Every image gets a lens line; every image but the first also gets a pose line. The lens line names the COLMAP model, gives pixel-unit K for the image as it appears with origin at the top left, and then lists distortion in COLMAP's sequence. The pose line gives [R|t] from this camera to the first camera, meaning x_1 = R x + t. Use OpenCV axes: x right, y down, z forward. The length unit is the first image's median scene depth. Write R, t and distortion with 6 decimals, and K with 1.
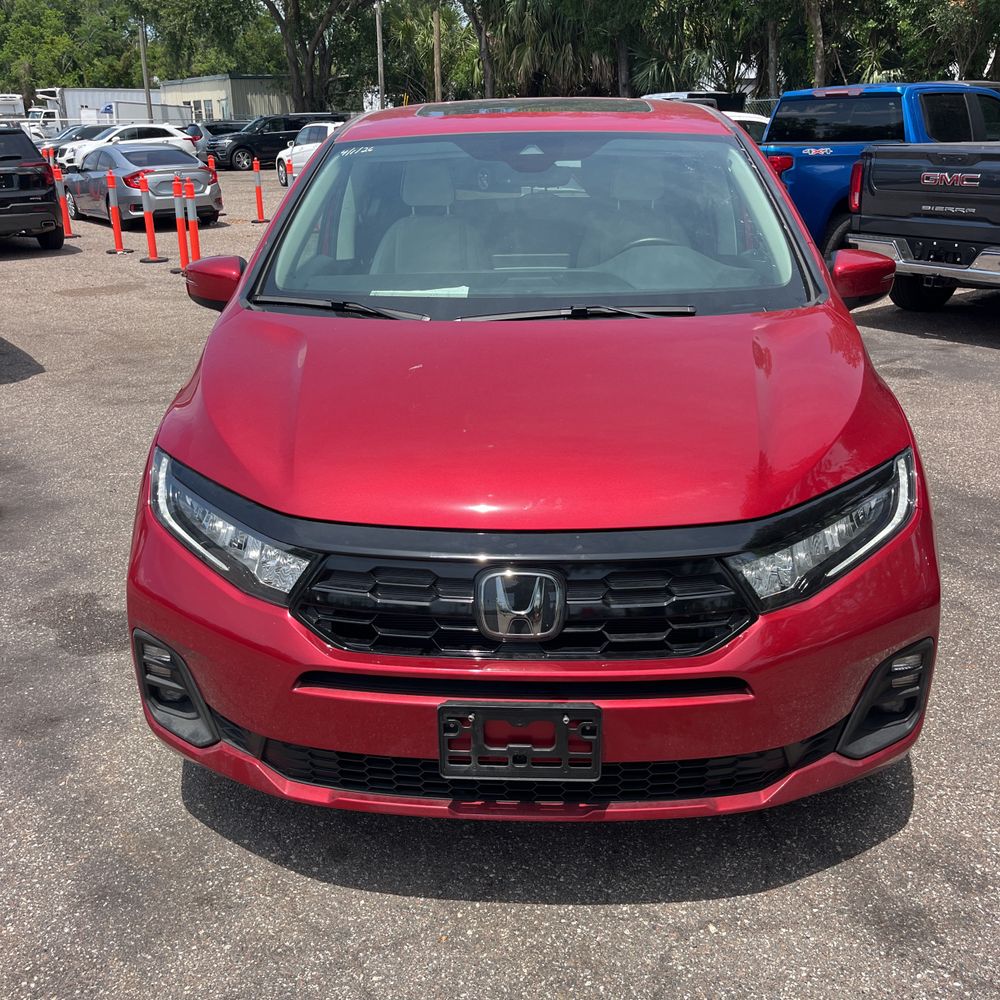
lens RADIAL K [[1002.8, 0, 488.6], [0, 1002.8, 516.4], [0, 0, 1]] dist [0.034332, -0.029058]
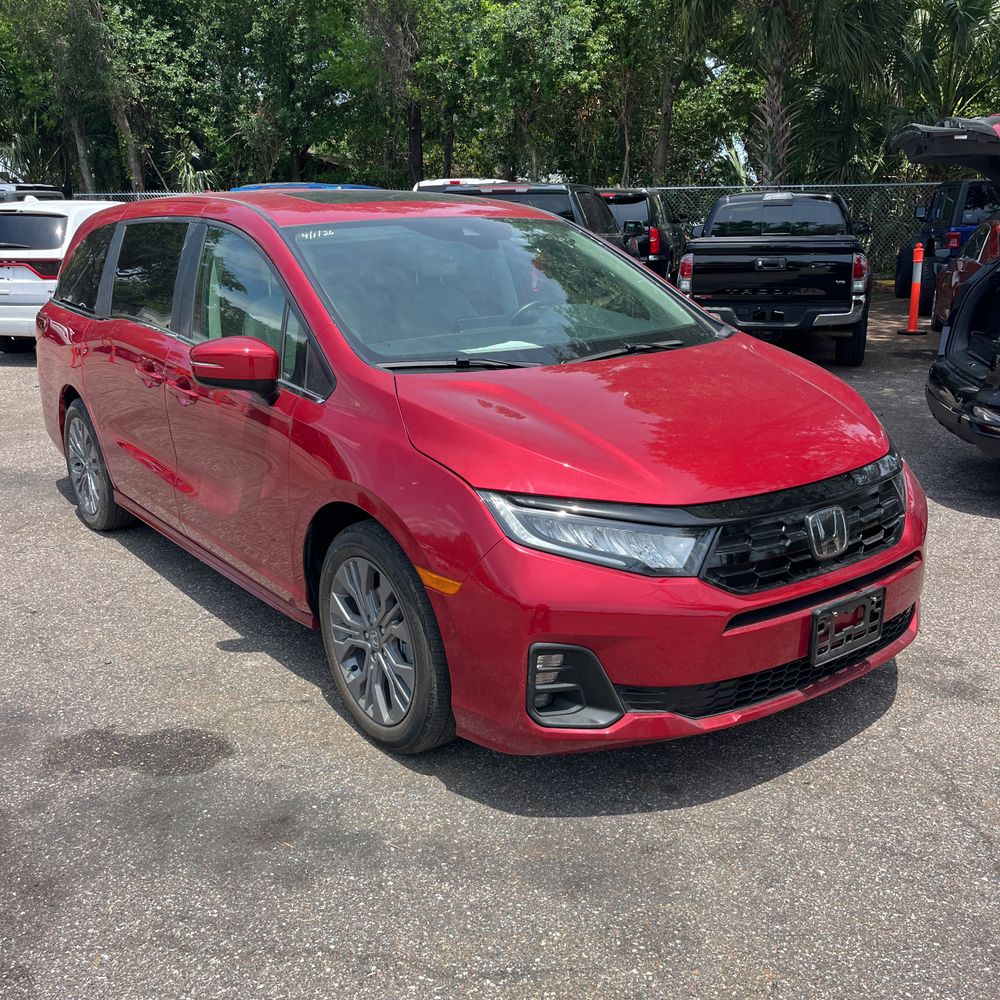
lens RADIAL K [[1002.8, 0, 488.6], [0, 1002.8, 516.4], [0, 0, 1]] dist [0.034332, -0.029058]
pose [[0.766808, -0.179133, 0.616374, -0.290794], [0.230595, 0.973041, -0.004085, -0.009454], [-0.599026, 0.145265, 0.787443, 0.035870]]
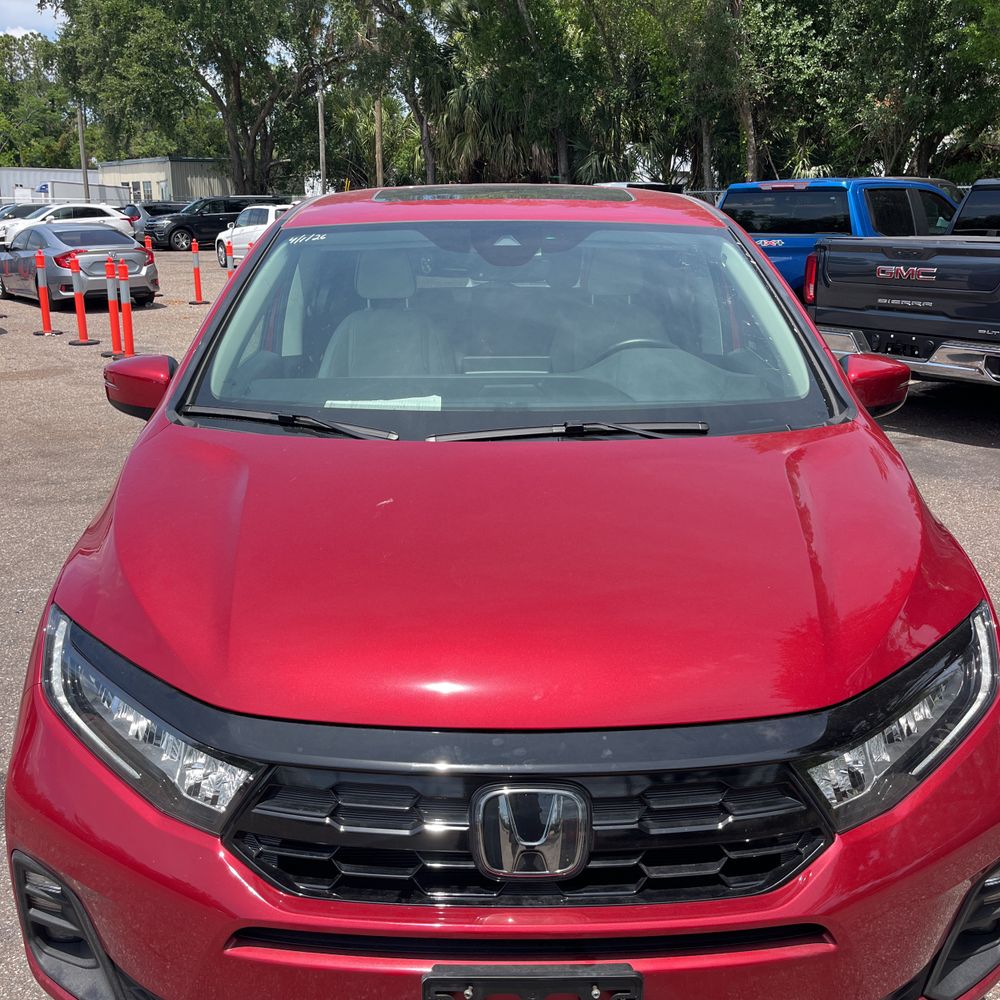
lens RADIAL K [[1005.5, 0, 494.9], [0, 1005.5, 517.8], [0, 0, 1]] dist [0.021875, -0.015860]
pose [[0.997826, -0.003217, 0.065818, -0.010736], [0.008122, 0.997196, -0.074393, -0.021779], [-0.065394, 0.074766, 0.995055, 0.054186]]
